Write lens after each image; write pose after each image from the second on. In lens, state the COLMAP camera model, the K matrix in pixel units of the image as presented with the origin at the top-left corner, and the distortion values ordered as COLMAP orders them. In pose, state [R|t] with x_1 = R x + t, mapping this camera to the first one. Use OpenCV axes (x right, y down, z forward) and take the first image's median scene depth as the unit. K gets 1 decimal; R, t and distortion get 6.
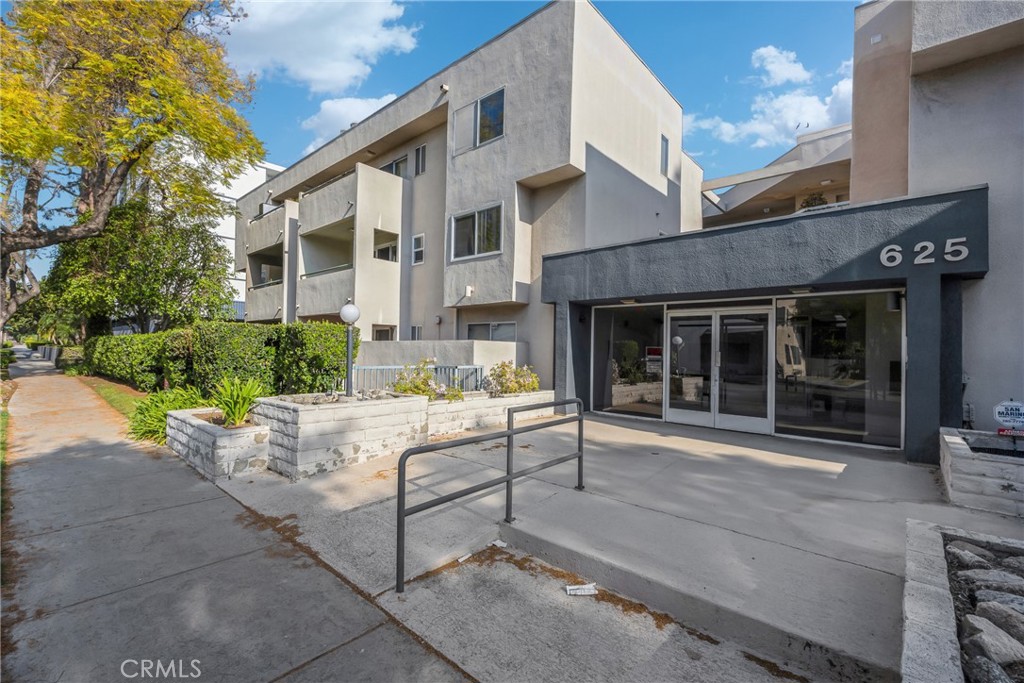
lens RADIAL K [[421.6, 0, 514.3], [0, 421.6, 344.4], [0, 0, 1]] dist [-0.003343, -0.000744]
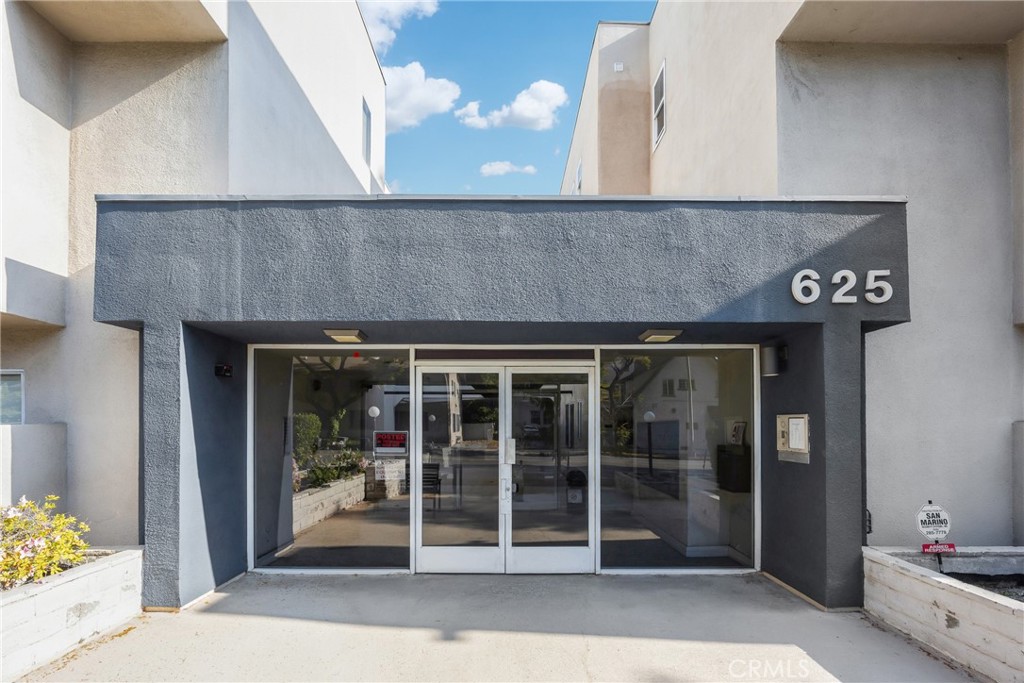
lens RADIAL K [[421.6, 0, 502.2], [0, 421.6, 416.1], [0, 0, 1]] dist [-0.003343, -0.000744]
pose [[0.732605, -0.014966, 0.680489, 0.084689], [0.008029, 0.999879, 0.013347, -0.018186], [-0.680606, -0.004314, 0.732637, 0.543441]]
